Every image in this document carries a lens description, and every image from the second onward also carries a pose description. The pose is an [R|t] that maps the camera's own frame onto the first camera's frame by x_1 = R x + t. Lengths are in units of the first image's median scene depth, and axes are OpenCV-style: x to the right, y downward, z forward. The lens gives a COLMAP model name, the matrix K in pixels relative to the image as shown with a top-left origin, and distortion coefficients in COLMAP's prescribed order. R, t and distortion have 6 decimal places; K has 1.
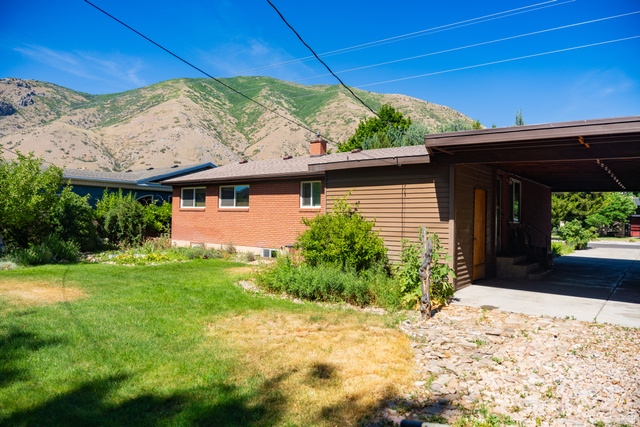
lens RADIAL K [[435.0, 0, 320.7], [0, 435.0, 217.5], [0, 0, 1]] dist [-0.002075, -0.009245]
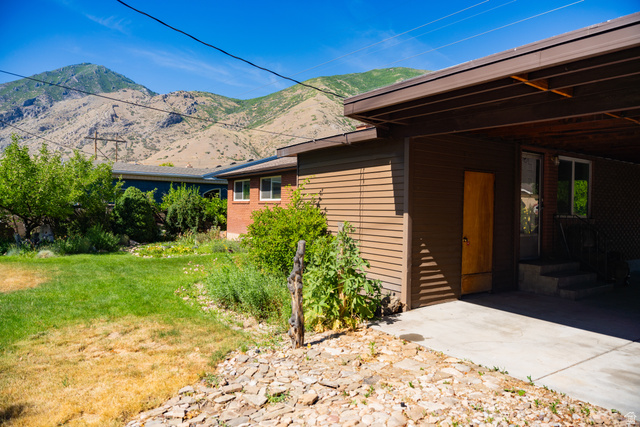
lens RADIAL K [[435.0, 0, 319.5], [0, 435.0, 208.5], [0, 0, 1]] dist [-0.002075, -0.009245]
pose [[0.948435, -0.001700, -0.316966, 0.180910], [0.000270, 0.999990, -0.004554, 0.000613], [0.316970, 0.004233, 0.948426, 0.111710]]
